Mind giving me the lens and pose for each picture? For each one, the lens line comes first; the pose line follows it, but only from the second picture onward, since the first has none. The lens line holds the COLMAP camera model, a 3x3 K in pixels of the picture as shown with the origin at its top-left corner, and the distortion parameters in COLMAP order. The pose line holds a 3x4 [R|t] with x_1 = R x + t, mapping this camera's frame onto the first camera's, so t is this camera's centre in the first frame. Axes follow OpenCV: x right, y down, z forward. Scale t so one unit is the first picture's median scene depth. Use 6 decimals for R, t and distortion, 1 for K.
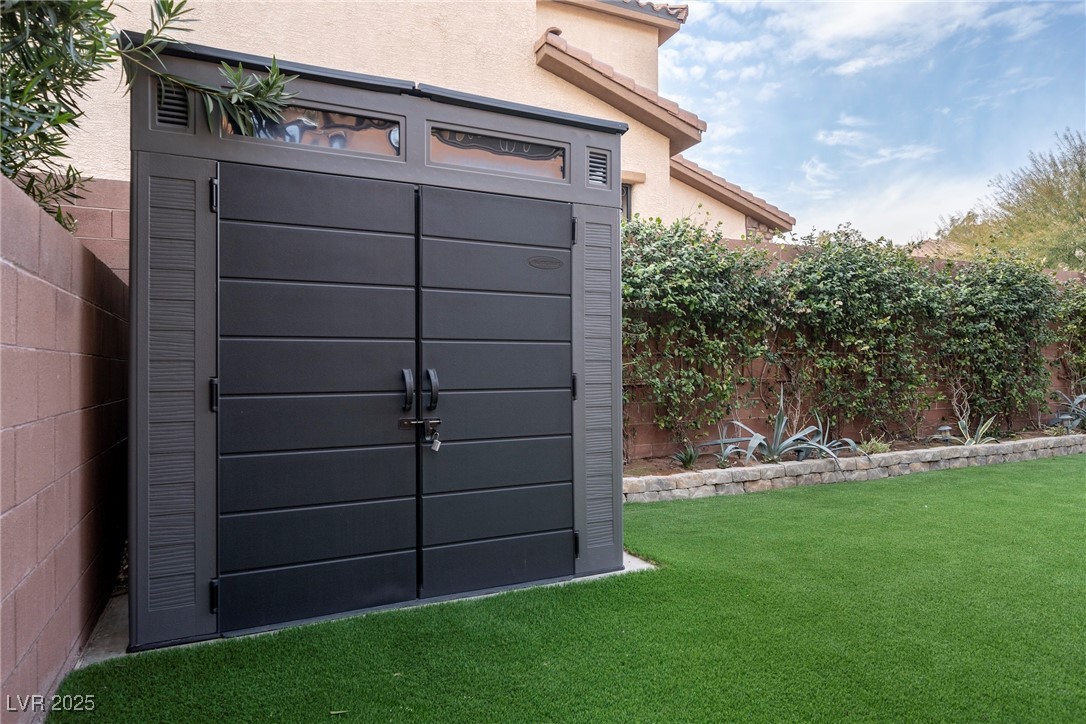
lens RADIAL K [[645.8, 0, 543.0], [0, 645.8, 362.0], [0, 0, 1]] dist [0.001853, 0.000228]
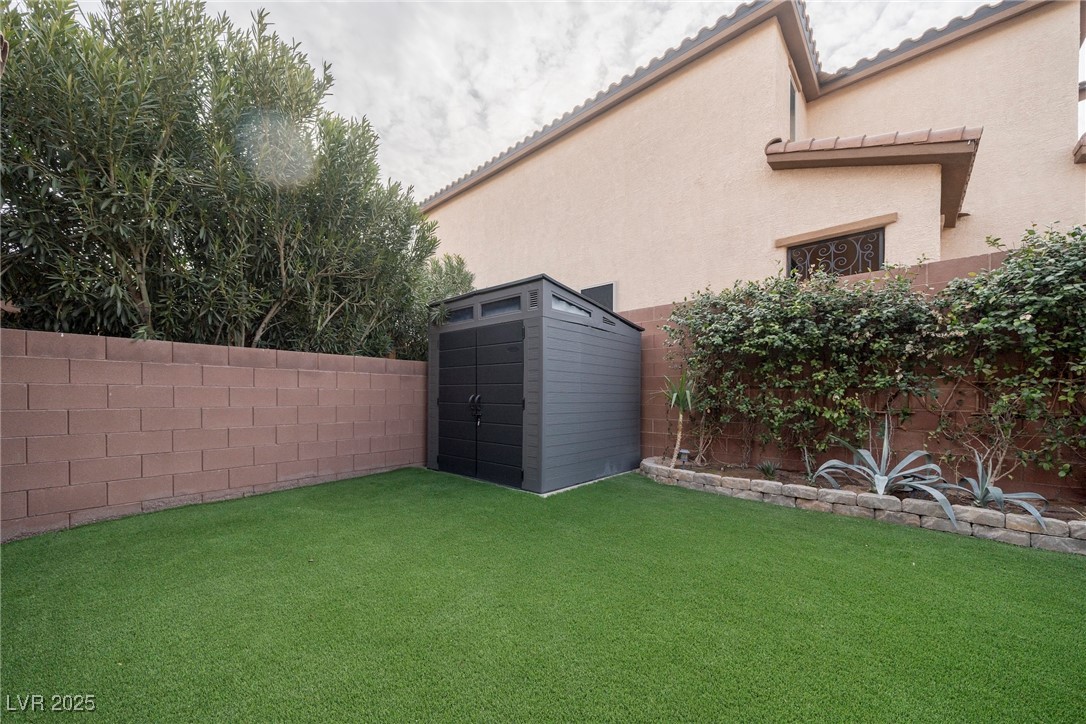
lens RADIAL K [[403.0, 0, 544.8], [0, 403.0, 400.5], [0, 0, 1]] dist [0.000407, -0.000015]
pose [[0.392617, 0.021263, -0.919456, 0.806995], [0.001033, 0.999722, 0.023560, -0.003663], [0.919701, -0.010200, 0.392486, 0.320769]]
